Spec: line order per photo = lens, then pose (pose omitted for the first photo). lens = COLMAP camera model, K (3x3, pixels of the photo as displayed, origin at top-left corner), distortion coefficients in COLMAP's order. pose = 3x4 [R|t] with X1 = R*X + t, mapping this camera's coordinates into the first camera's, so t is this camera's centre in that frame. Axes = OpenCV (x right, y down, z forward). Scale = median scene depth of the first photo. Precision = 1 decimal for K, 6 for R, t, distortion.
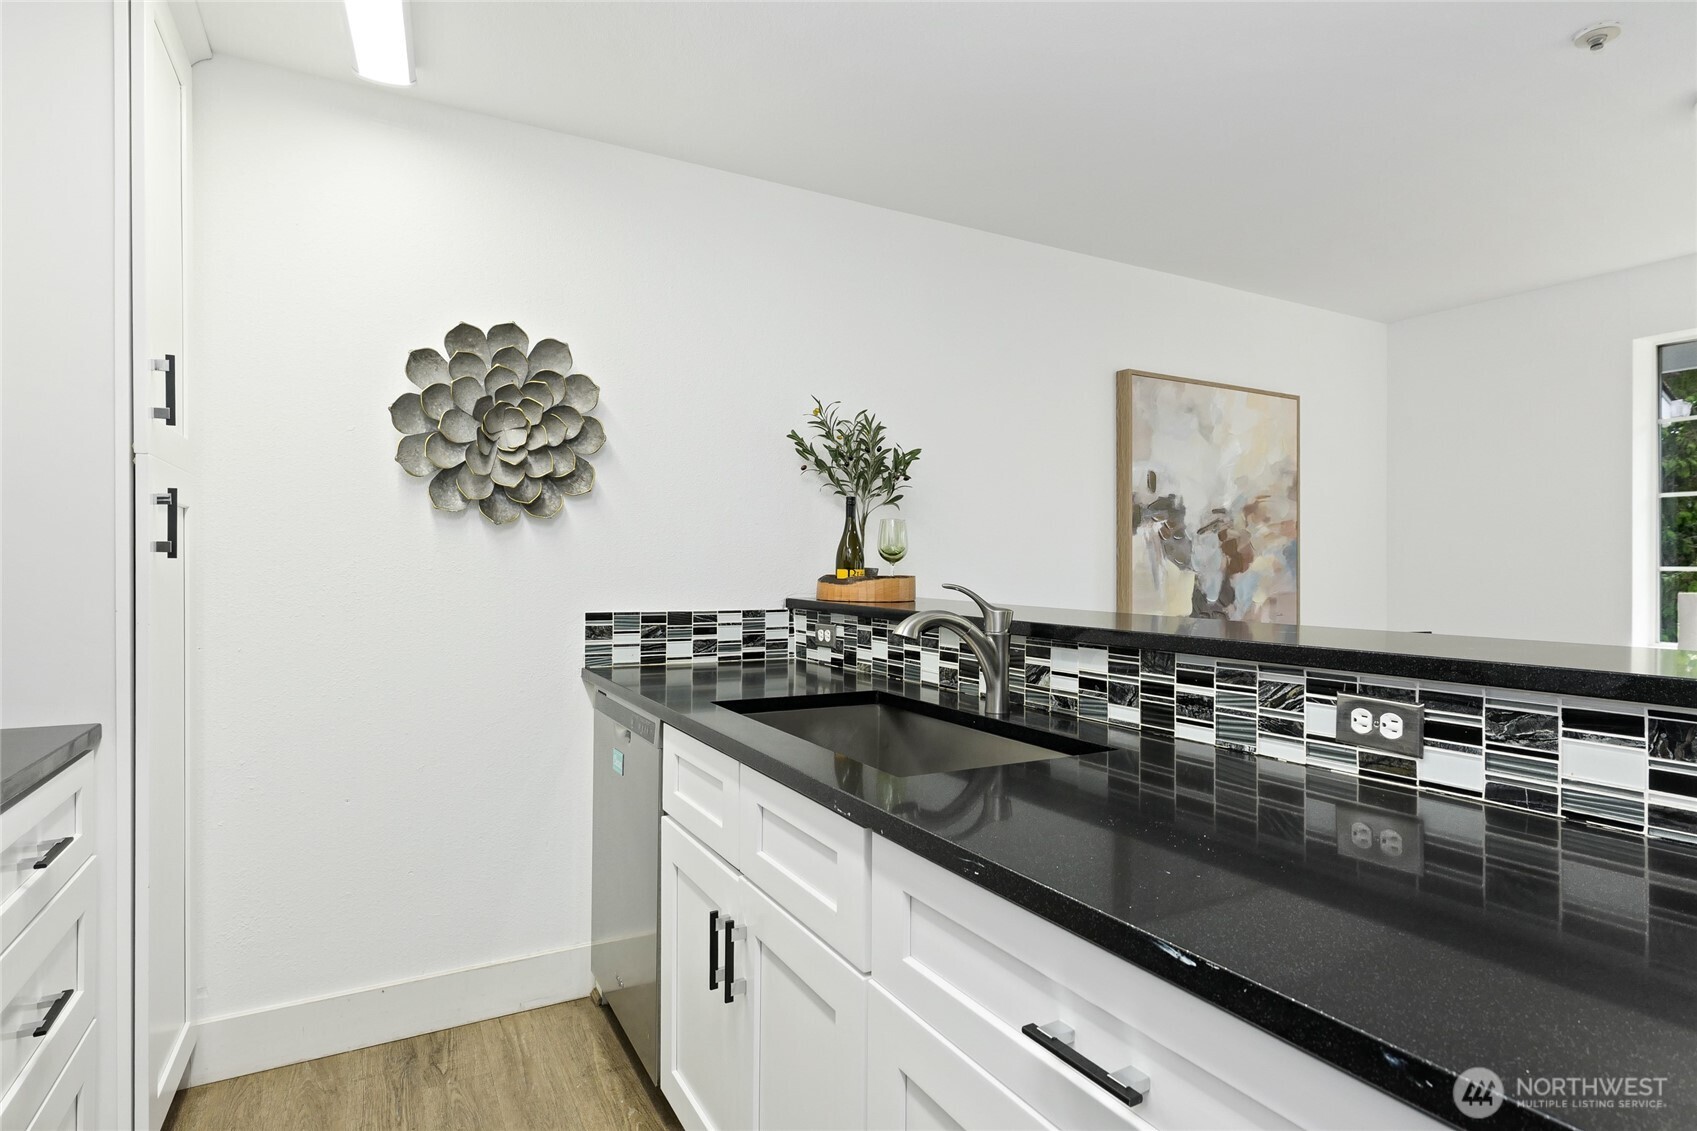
lens RADIAL K [[888.6, 0, 845.2], [0, 888.6, 562.5], [0, 0, 1]] dist [-0.002822, 0.002308]
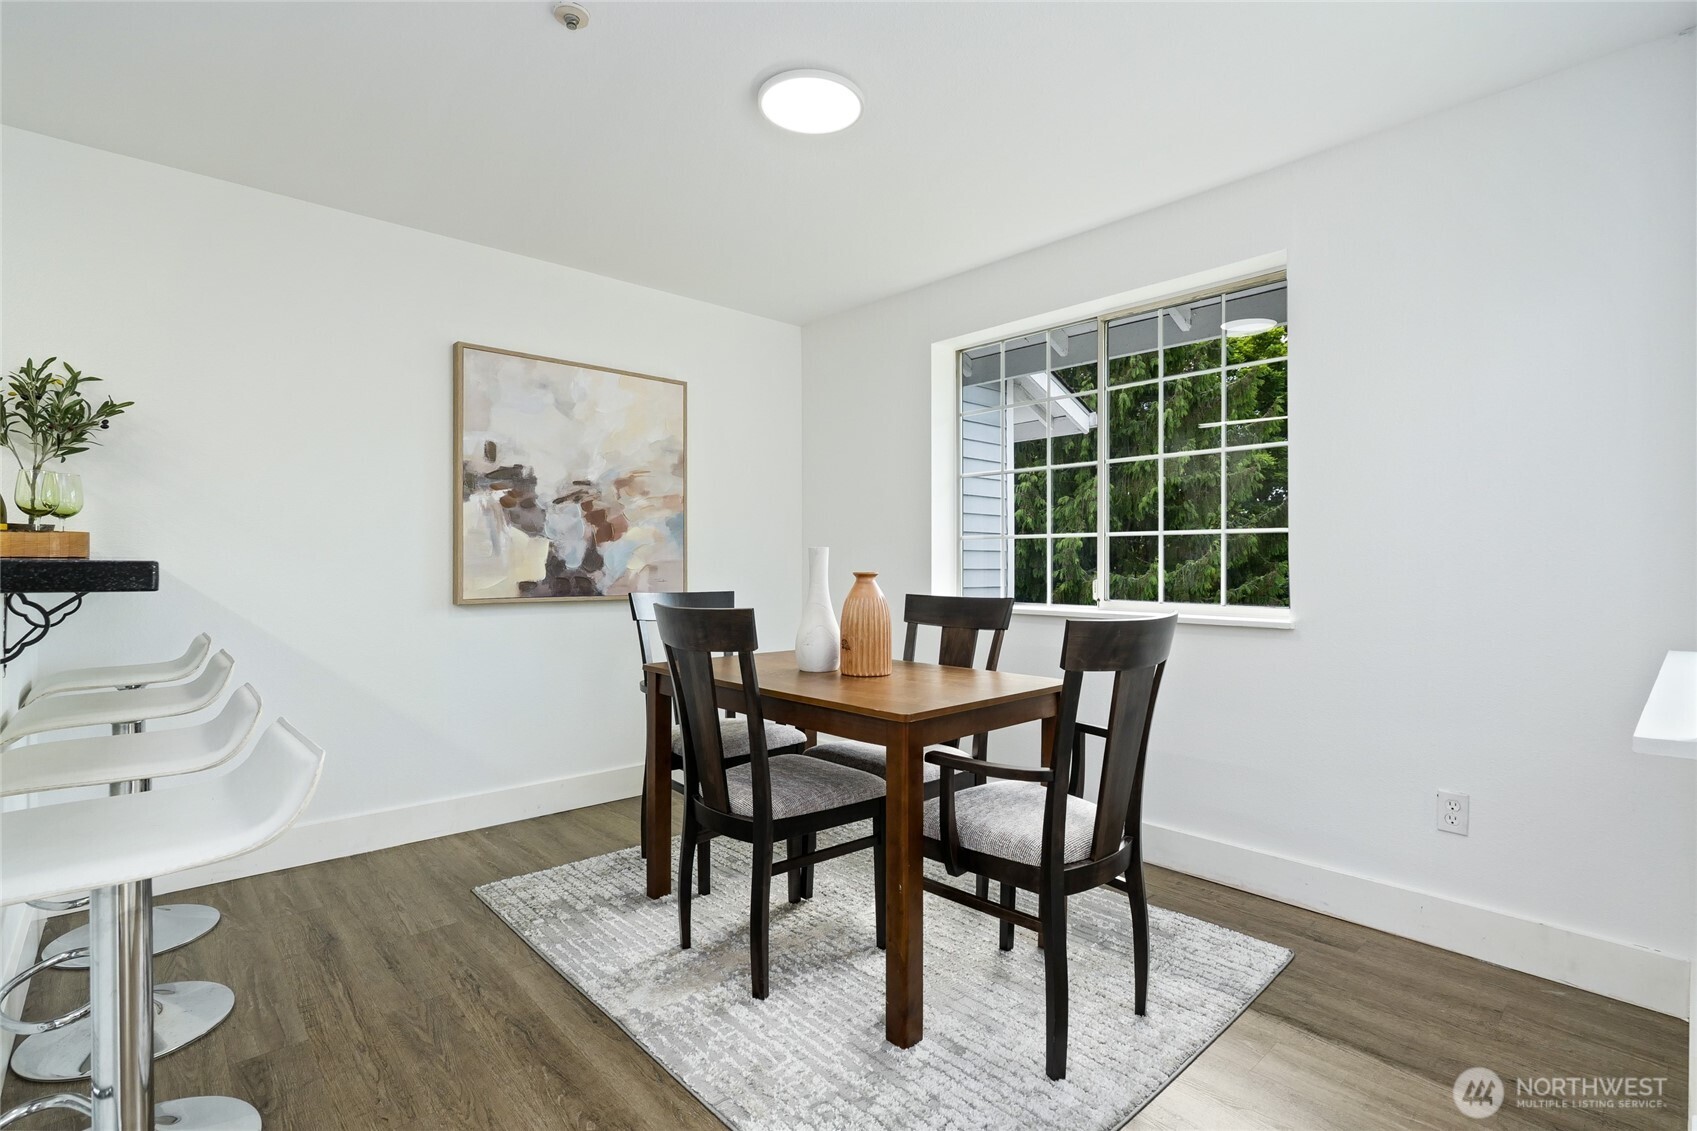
lens RADIAL K [[793.8, 0, 851.1], [0, 793.8, 558.8], [0, 0, 1]] dist [-0.017047, 0.000005]
pose [[0.970323, -0.003645, 0.241785, 0.754805], [0.004150, 0.999990, -0.001580, 0.054008], [-0.241777, 0.002537, 0.970329, -0.002446]]
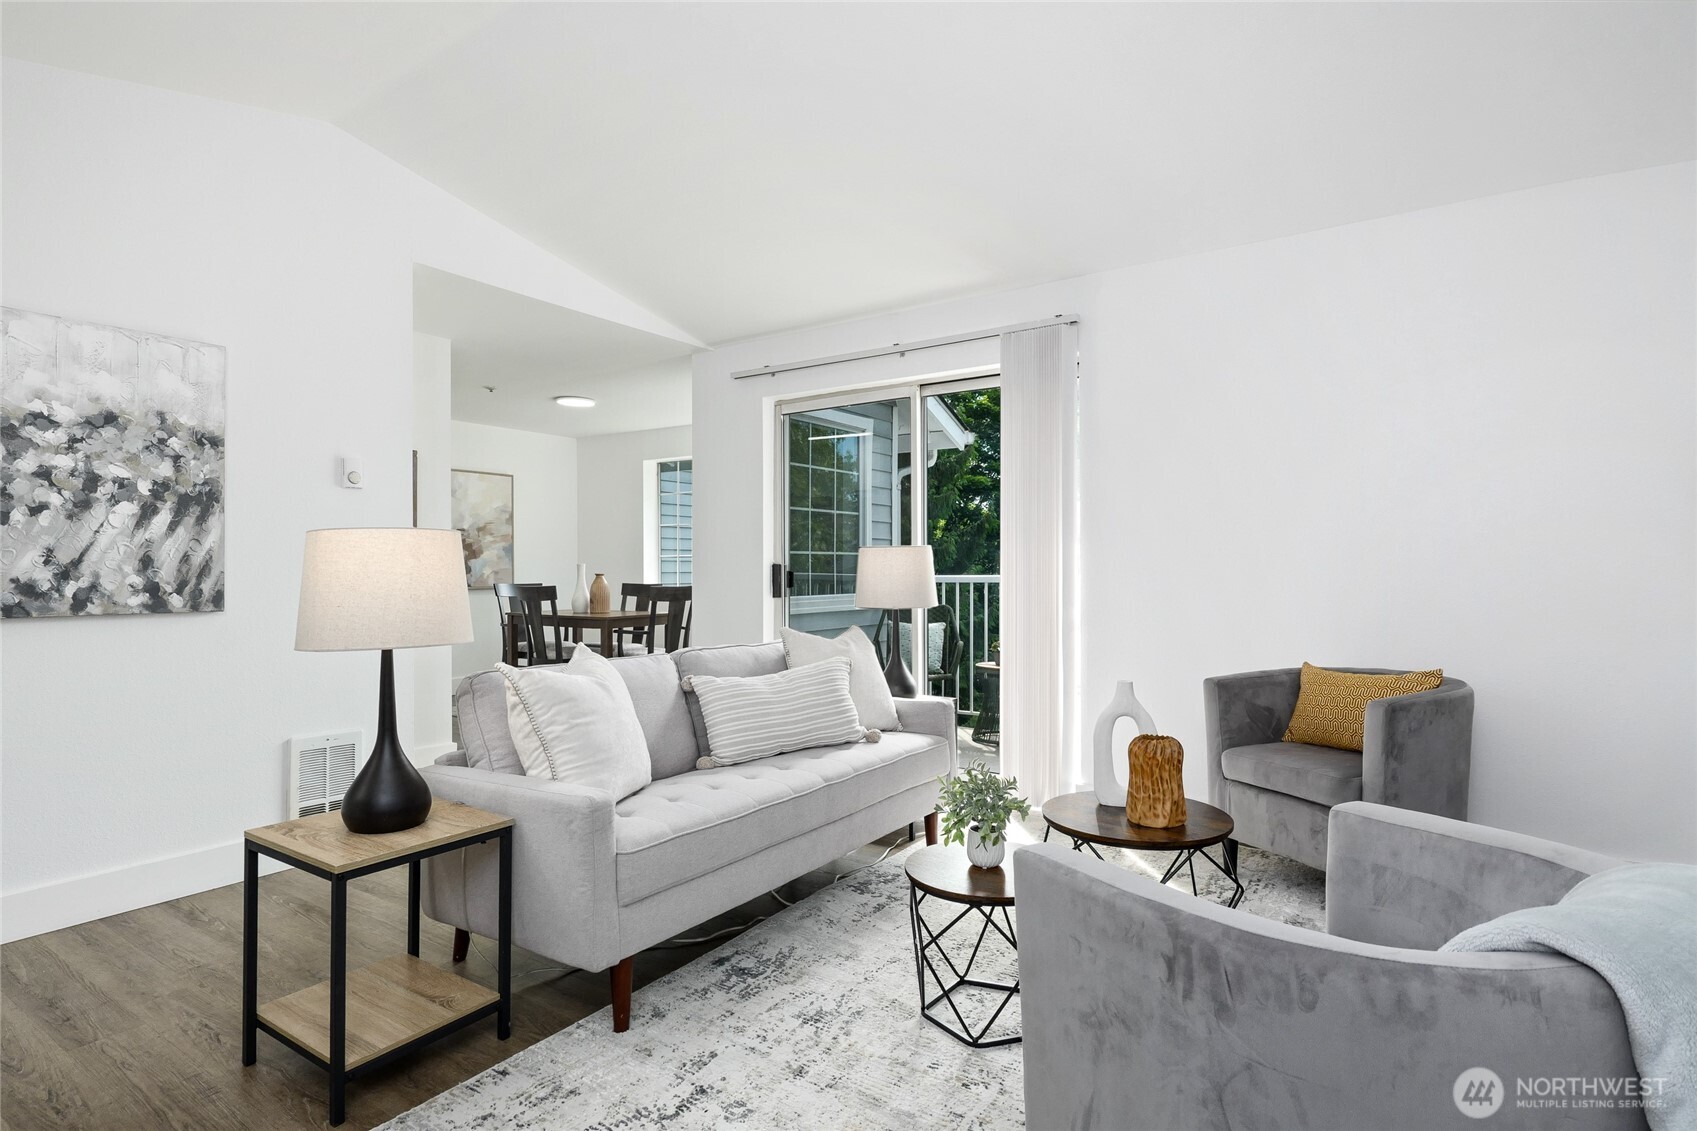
lens RADIAL K [[888.6, 0, 852.3], [0, 888.6, 564.6], [0, 0, 1]] dist [-0.002822, 0.002308]
pose [[0.891434, -0.009022, 0.453060, 0.438917], [0.007794, 0.999959, 0.004576, 0.033305], [-0.453083, -0.000548, 0.891468, -1.967023]]
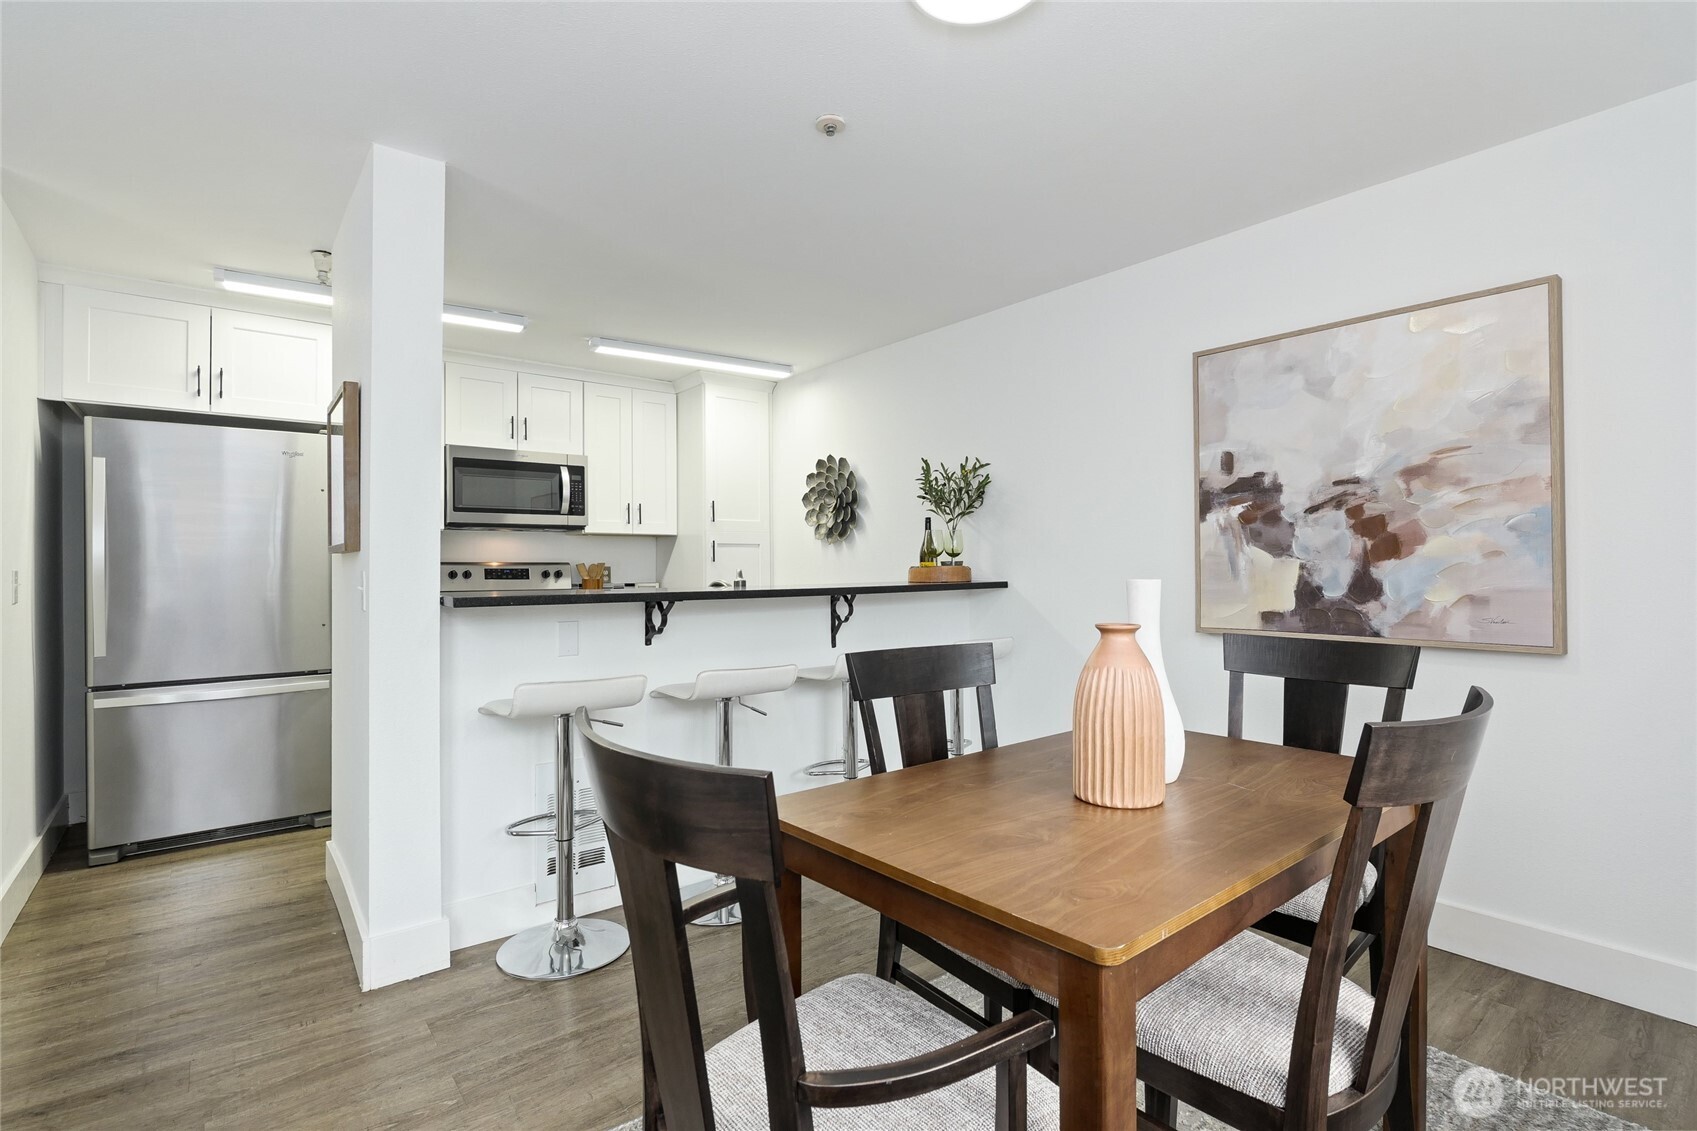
lens RADIAL K [[793.8, 0, 847.9], [0, 793.8, 563.8], [0, 0, 1]] dist [-0.017047, 0.000005]
pose [[0.181025, -0.014688, -0.983369, 1.538471], [0.007029, 0.999882, -0.013641, 0.031794], [0.983453, -0.004443, 0.181107, 0.655979]]
